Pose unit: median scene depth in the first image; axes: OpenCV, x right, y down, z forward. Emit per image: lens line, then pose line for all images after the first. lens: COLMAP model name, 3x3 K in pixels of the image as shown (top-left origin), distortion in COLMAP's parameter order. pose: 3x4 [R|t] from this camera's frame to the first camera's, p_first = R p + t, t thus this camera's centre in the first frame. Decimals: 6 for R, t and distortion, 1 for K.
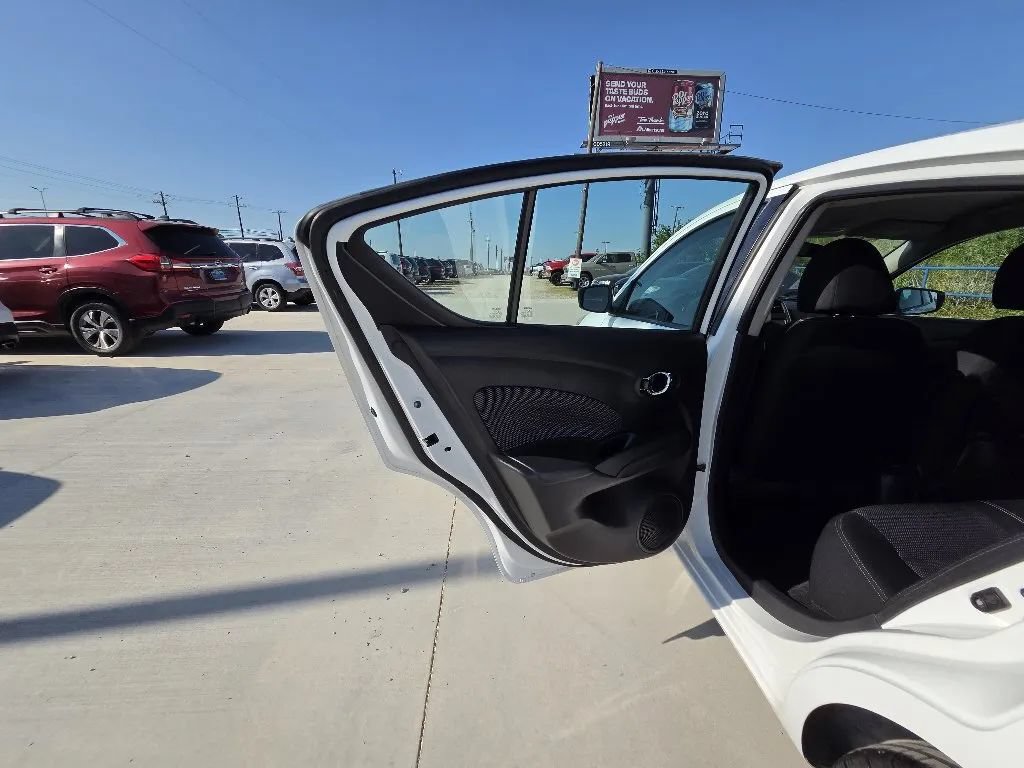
lens RADIAL K [[419.3, 0, 512.6], [0, 419.3, 381.7], [0, 0, 1]] dist [-0.002629, -0.000563]
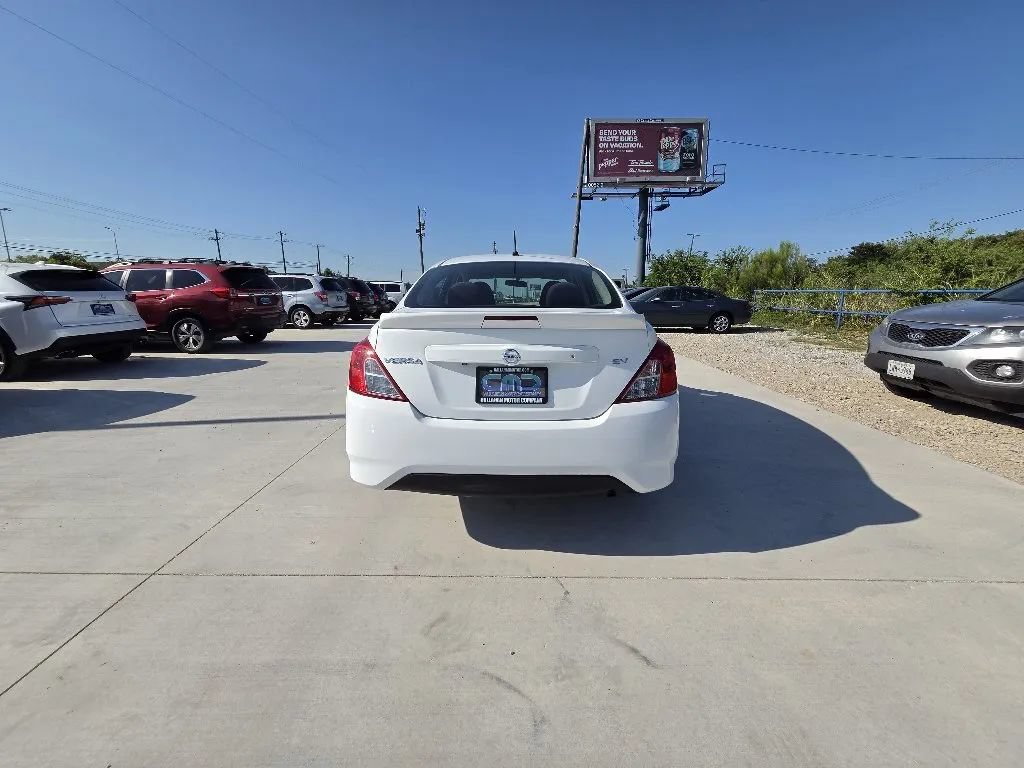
lens RADIAL K [[419.3, 0, 512.6], [0, 419.3, 381.7], [0, 0, 1]] dist [-0.002629, -0.000563]
pose [[0.997827, 0.004267, -0.065757, 0.067038], [-0.008235, 0.998152, -0.060203, 0.028611], [0.065378, 0.060614, 0.996018, -0.100543]]
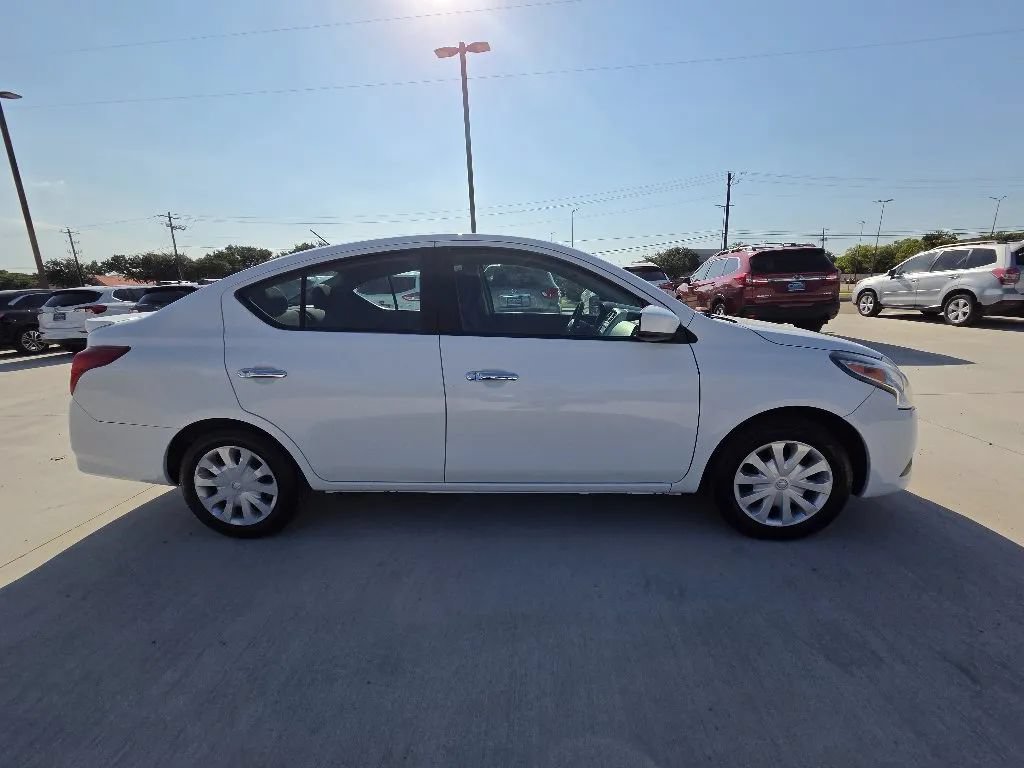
lens RADIAL K [[419.3, 0, 512.6], [0, 419.3, 381.7], [0, 0, 1]] dist [-0.002629, -0.000563]
pose [[-0.107108, 0.210517, -0.971705, 0.168804], [-0.229641, 0.945663, 0.230188, -0.019679], [0.967364, 0.247798, -0.052944, 0.077248]]
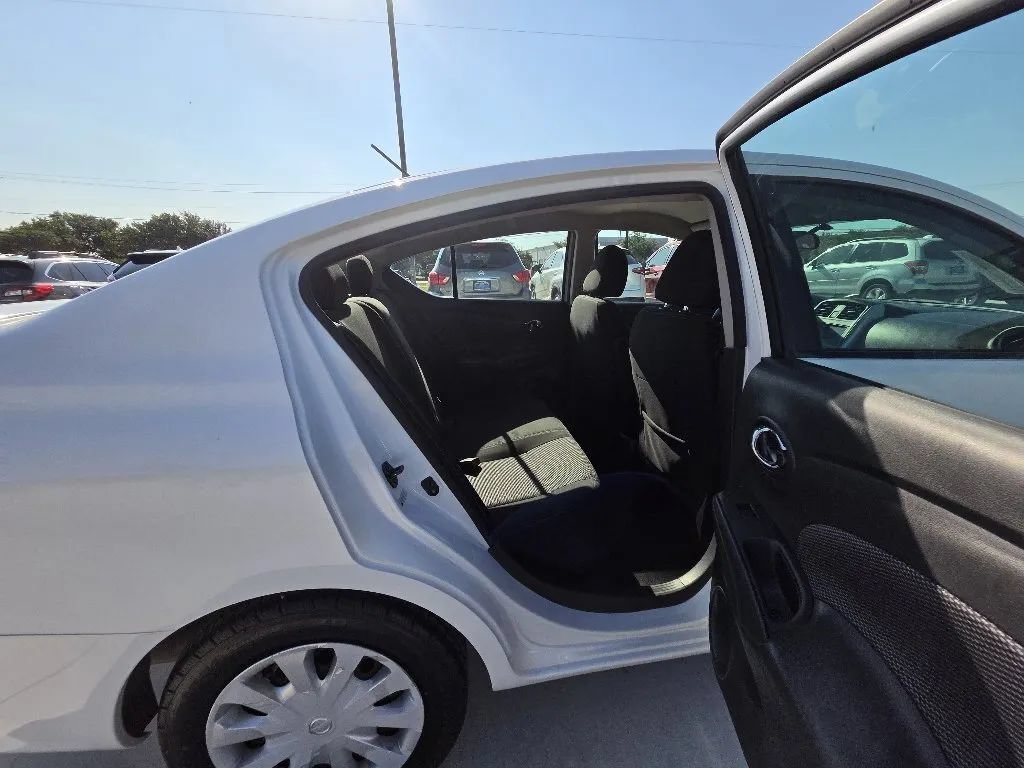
lens RADIAL K [[419.3, 0, 512.6], [0, 419.3, 381.7], [0, 0, 1]] dist [-0.002629, -0.000563]
pose [[0.123418, 0.242232, -0.962336, 0.124980], [-0.242908, 0.947624, 0.207376, -0.006032], [0.962166, 0.208165, 0.175794, 0.026371]]
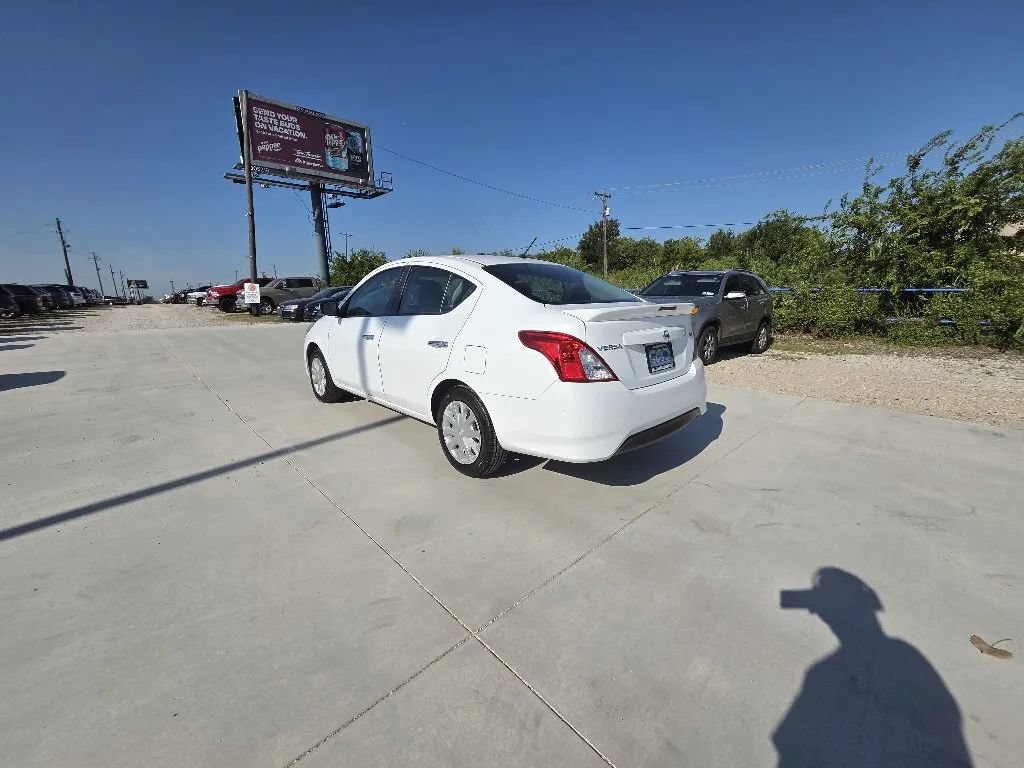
lens RADIAL K [[423.2, 0, 514.6], [0, 423.2, 377.5], [0, 0, 1]] dist [-0.001730, -0.000381]
pose [[0.755807, -0.142614, 0.639075, -0.038270], [0.184210, 0.982886, 0.001479, 0.022684], [-0.628349, 0.116606, 0.769143, -0.083121]]
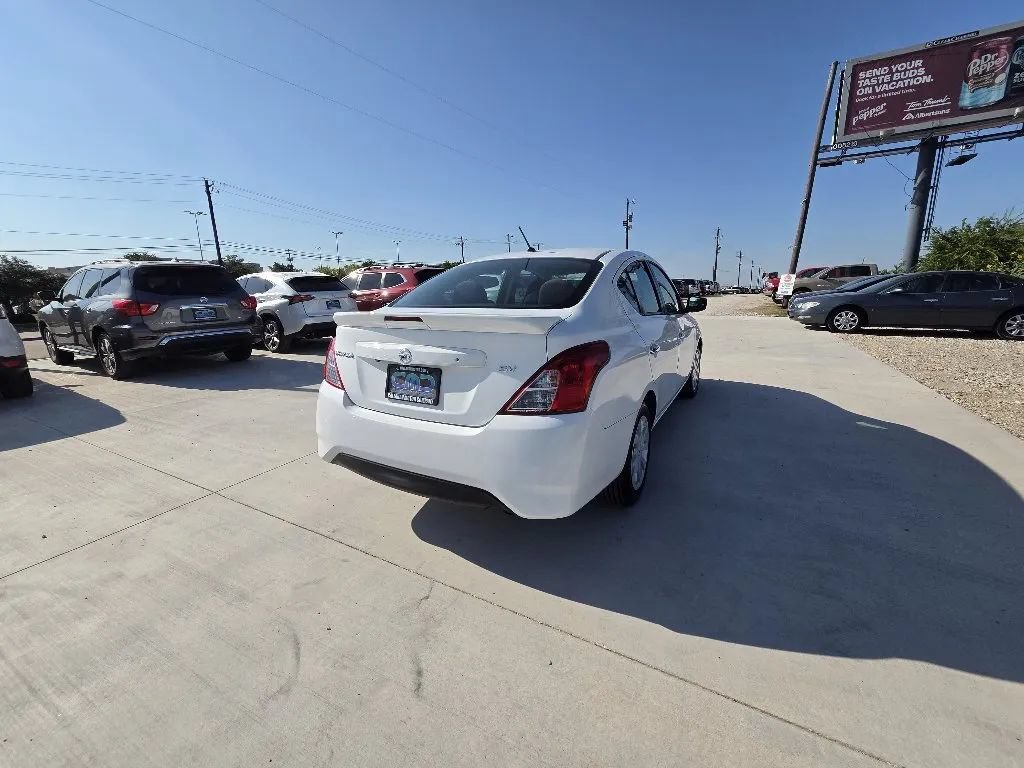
lens RADIAL K [[417.4, 0, 510.9], [0, 417.4, 379.0], [0, 0, 1]] dist [-0.002513, 0.003791]
pose [[0.847595, 0.087994, -0.523297, 0.119797], [-0.115259, 0.993140, -0.019688, 0.023021], [0.517975, 0.077002, 0.851923, -0.081409]]
